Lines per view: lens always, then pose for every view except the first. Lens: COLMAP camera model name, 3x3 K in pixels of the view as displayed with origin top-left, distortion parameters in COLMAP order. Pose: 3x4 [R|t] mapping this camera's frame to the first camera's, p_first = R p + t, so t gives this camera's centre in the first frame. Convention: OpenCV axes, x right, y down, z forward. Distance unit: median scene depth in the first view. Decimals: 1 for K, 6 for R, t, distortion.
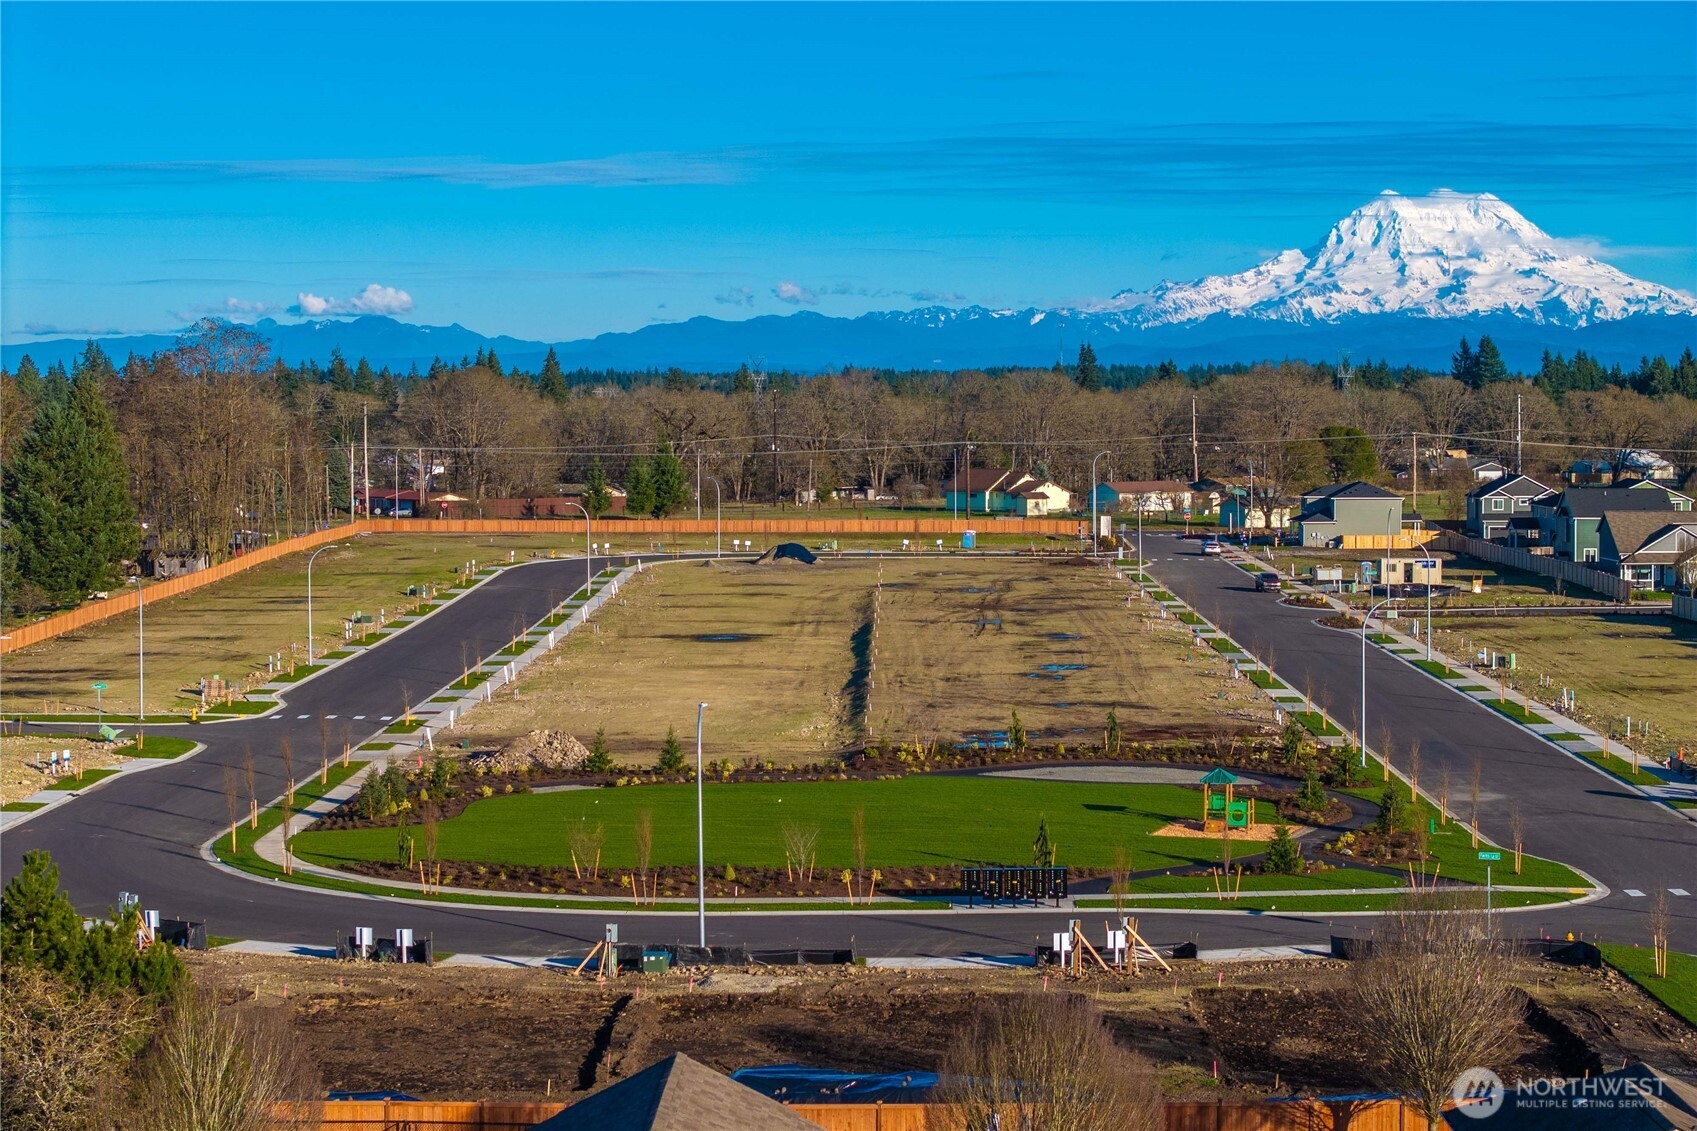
lens RADIAL K [[3512.8, 0, 848.5], [0, 3512.8, 565.5], [0, 0, 1]] dist [-0.187815, -0.020422]
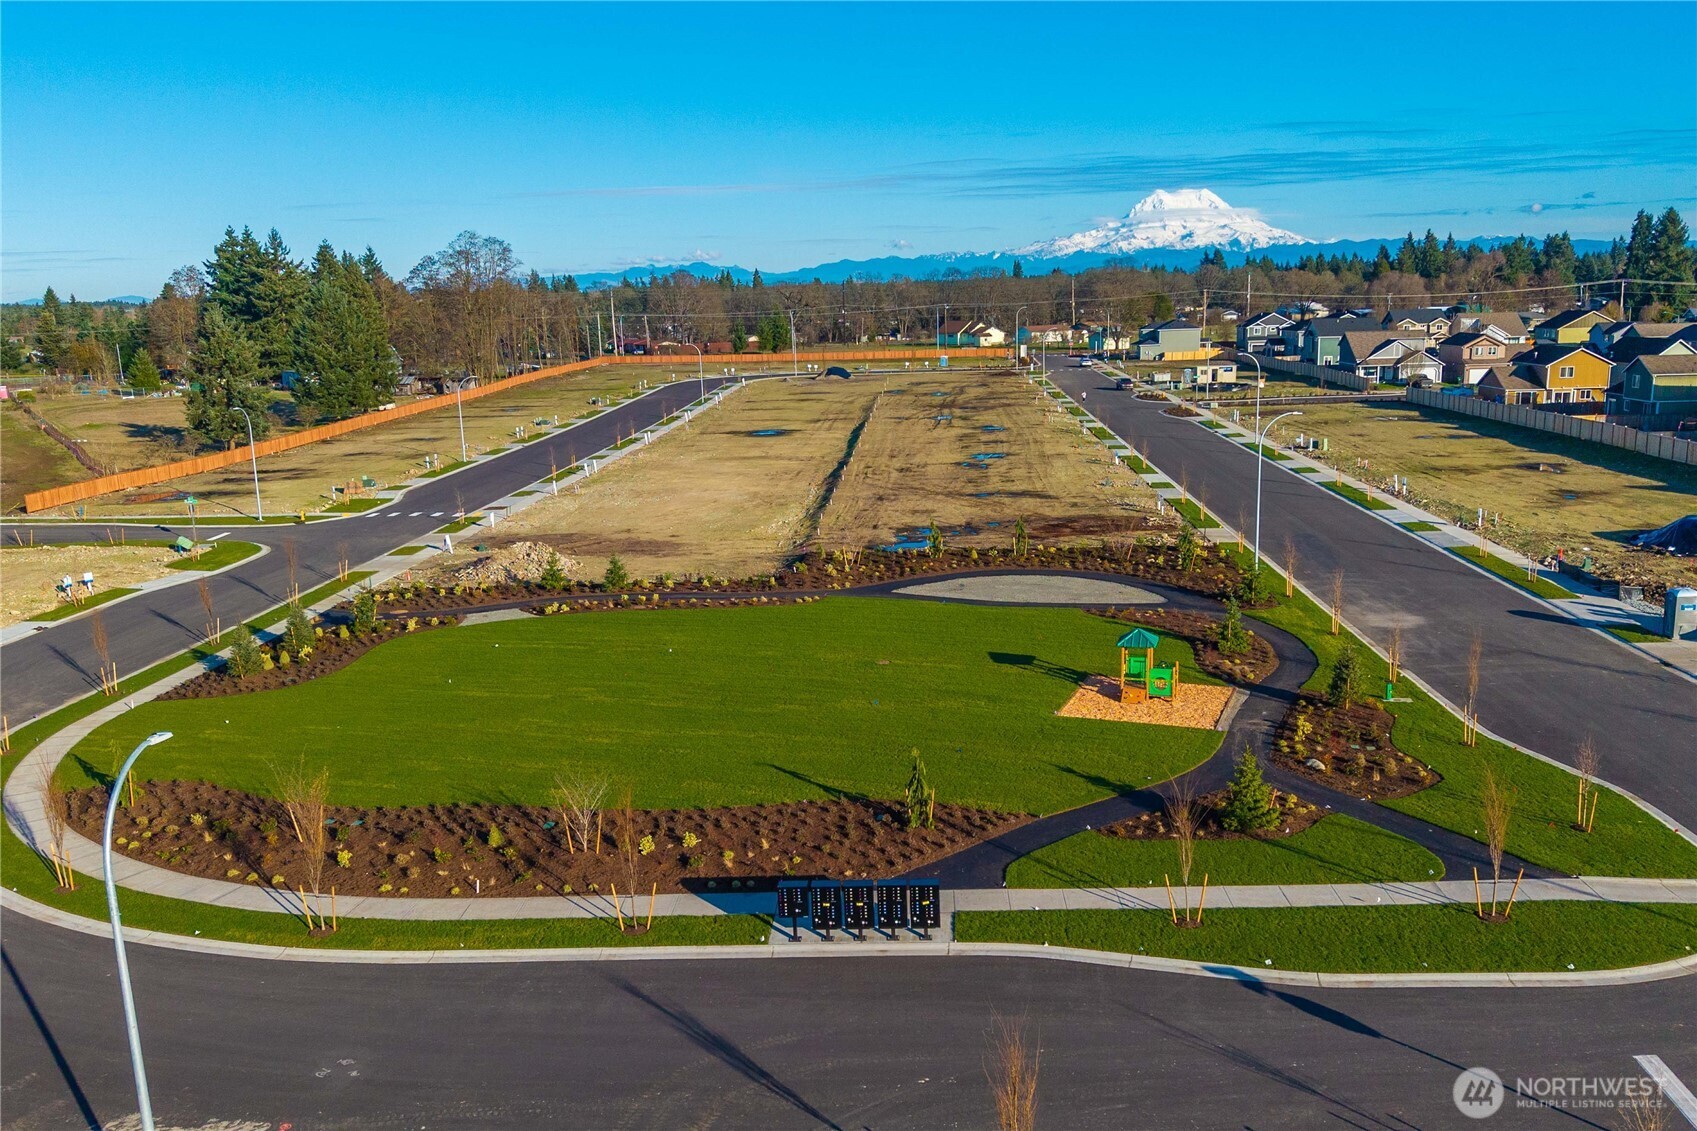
lens RADIAL K [[1500.7, 0, 847.4], [0, 1500.7, 683.3], [0, 0, 1]] dist [0.201955, -0.674605]
pose [[0.998871, -0.013053, -0.045687, 0.024436], [0.021954, 0.979526, 0.200118, -0.002921], [0.042139, -0.200895, 0.978706, 0.304593]]
